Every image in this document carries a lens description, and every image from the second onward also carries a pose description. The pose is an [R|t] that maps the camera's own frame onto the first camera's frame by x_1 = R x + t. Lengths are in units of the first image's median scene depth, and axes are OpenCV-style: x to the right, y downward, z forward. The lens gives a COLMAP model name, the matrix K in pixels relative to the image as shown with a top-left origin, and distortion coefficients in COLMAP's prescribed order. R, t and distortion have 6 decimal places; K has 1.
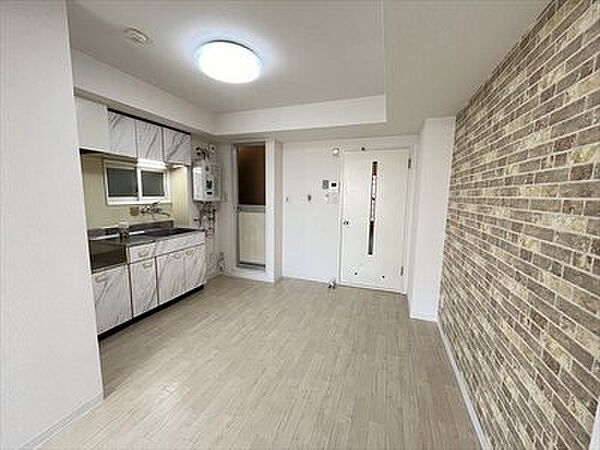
lens RADIAL K [[241.9, 0, 300.0], [0, 241.9, 225.0], [0, 0, 1]] dist [0.000492, 0.000066]
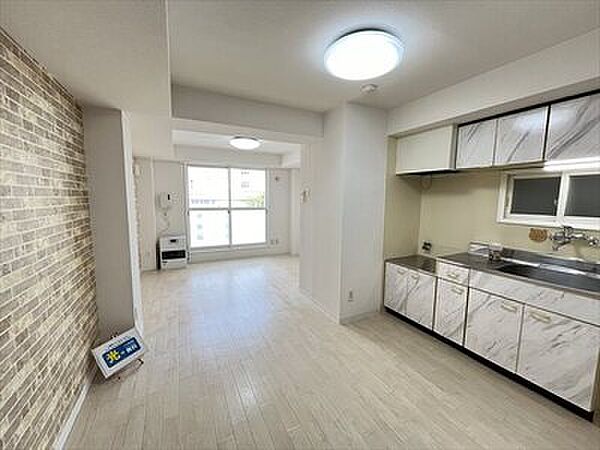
lens RADIAL K [[241.9, 0, 300.0], [0, 241.9, 225.0], [0, 0, 1]] dist [0.000492, 0.000066]
pose [[-0.677851, 0.058107, -0.732899, 0.399494], [-0.113471, 0.976658, 0.182382, -0.167665], [0.726390, 0.206791, -0.655435, 1.172734]]
